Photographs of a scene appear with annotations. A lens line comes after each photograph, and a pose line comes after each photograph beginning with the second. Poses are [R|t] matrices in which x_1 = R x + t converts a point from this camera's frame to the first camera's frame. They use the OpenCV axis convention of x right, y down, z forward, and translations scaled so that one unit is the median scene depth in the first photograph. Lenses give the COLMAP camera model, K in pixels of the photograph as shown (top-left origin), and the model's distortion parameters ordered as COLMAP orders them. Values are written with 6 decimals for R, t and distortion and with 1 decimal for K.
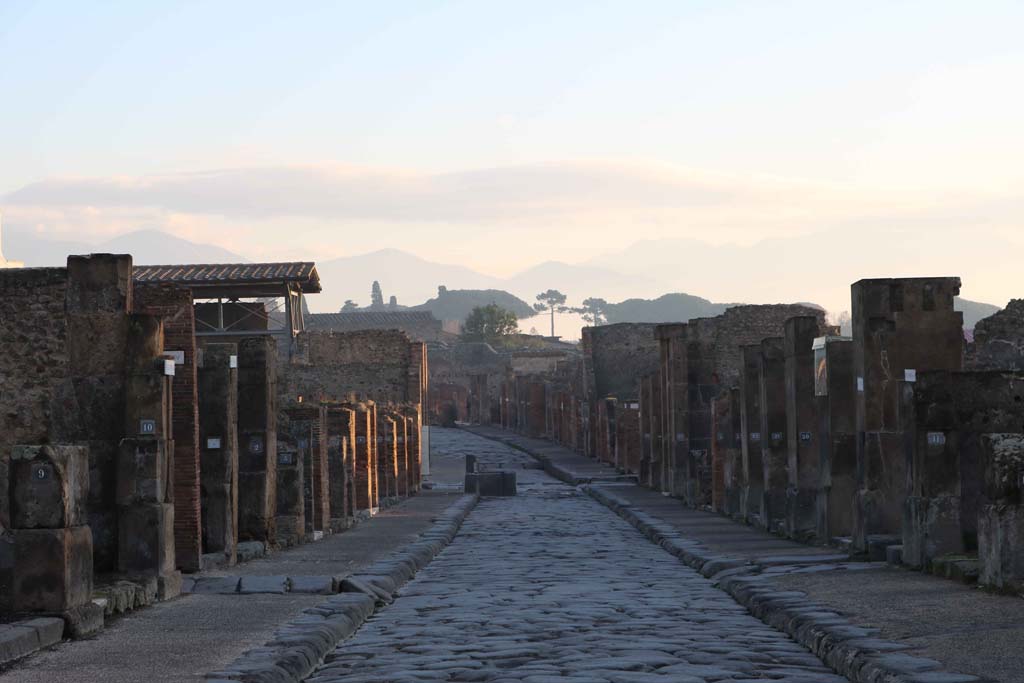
lens RADIAL K [[2453.0, 0, 512.0], [0, 2453.0, 341.5], [0, 0, 1]] dist [0.010702, 0.040936]
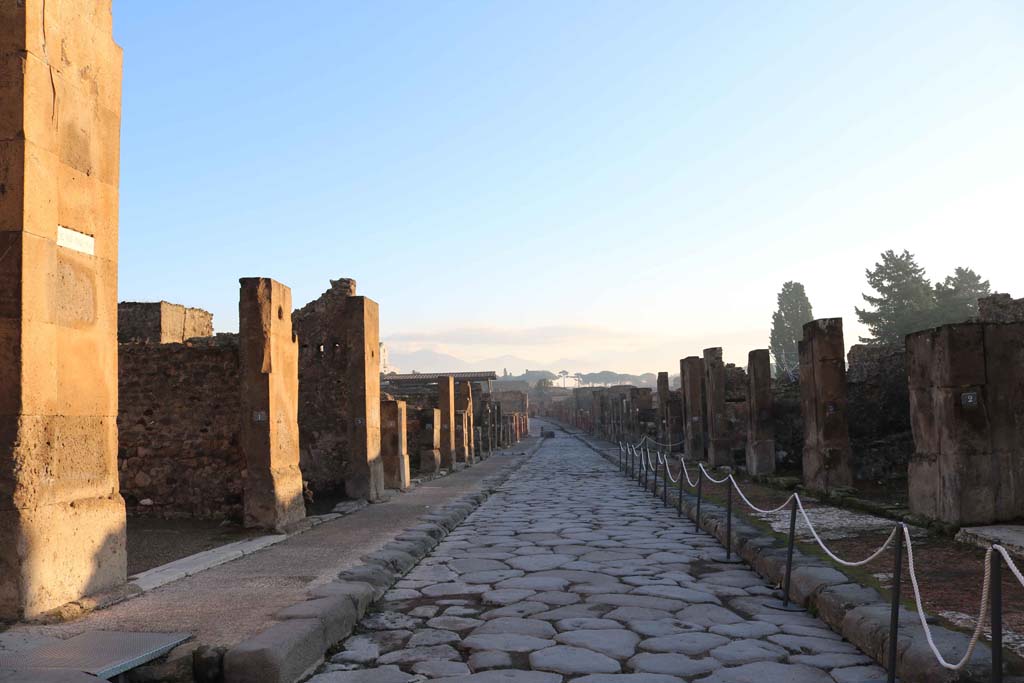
lens RADIAL K [[849.6, 0, 512.0], [0, 849.6, 341.5], [0, 0, 1]] dist [-0.151013, 0.119356]
pose [[0.998911, -0.015151, -0.044136, -0.003890], [0.012796, 0.998505, -0.053149, -0.012910], [0.044875, 0.052527, 0.997611, -0.251746]]
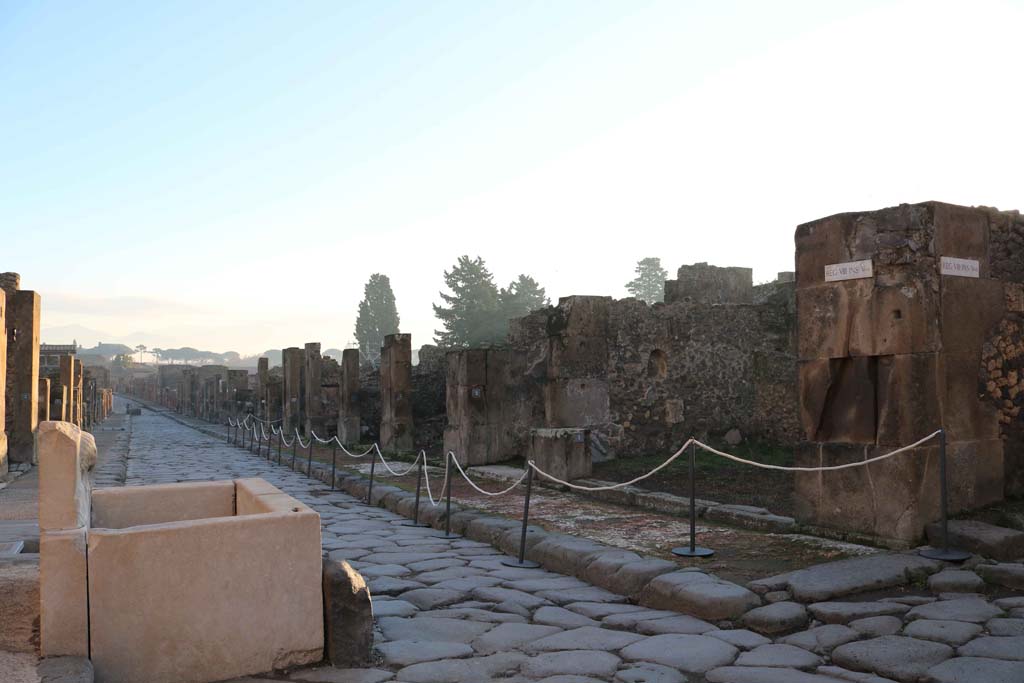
lens RADIAL K [[849.6, 0, 512.0], [0, 849.6, 341.5], [0, 0, 1]] dist [-0.151013, 0.119356]
pose [[0.904408, 0.032583, 0.425423, -0.025010], [-0.020591, 0.999251, -0.032758, -0.016059], [-0.426172, 0.020867, 0.904402, -0.323275]]
